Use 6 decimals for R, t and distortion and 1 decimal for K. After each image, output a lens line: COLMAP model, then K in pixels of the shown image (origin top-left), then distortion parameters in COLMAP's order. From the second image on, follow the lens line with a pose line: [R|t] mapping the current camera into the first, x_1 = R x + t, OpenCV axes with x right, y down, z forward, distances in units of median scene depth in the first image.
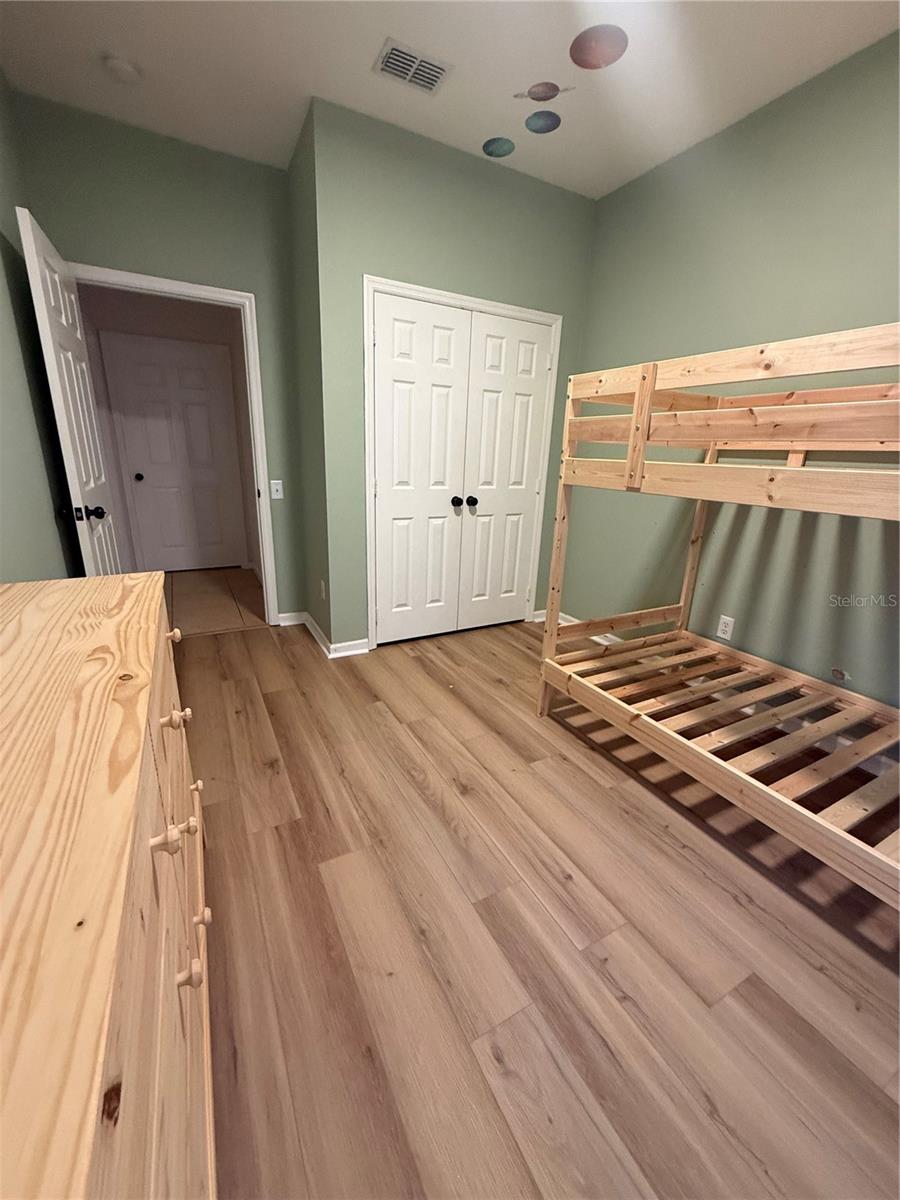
lens RADIAL K [[478.0, 0, 451.0], [0, 478.0, 599.1], [0, 0, 1]] dist [-0.005105, 0.001212]
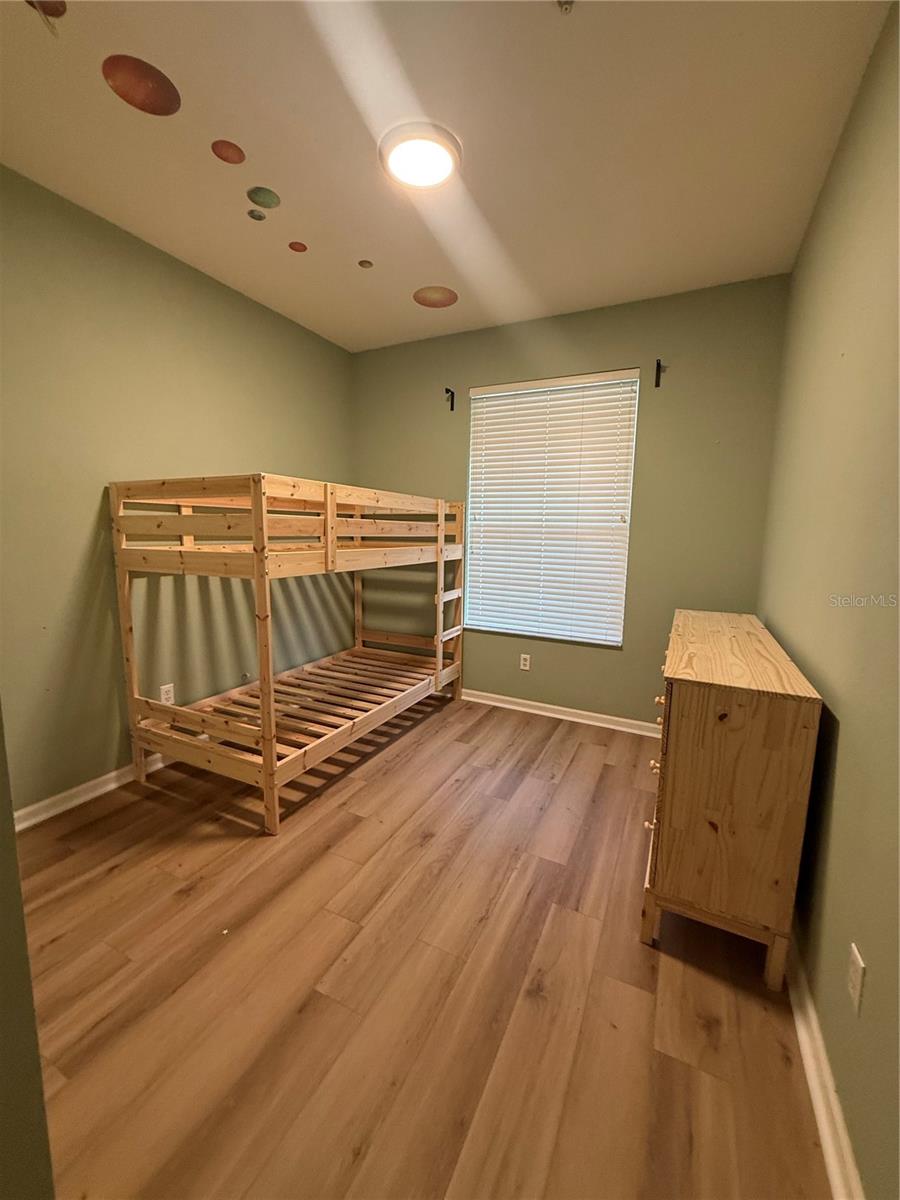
lens RADIAL K [[478.0, 0, 449.5], [0, 478.0, 598.6], [0, 0, 1]] dist [-0.005105, 0.001212]
pose [[-0.576736, -0.154524, 0.802183, -0.862153], [0.209825, 0.920986, 0.328264, -0.507799], [-0.789524, 0.357640, -0.498743, 1.376099]]
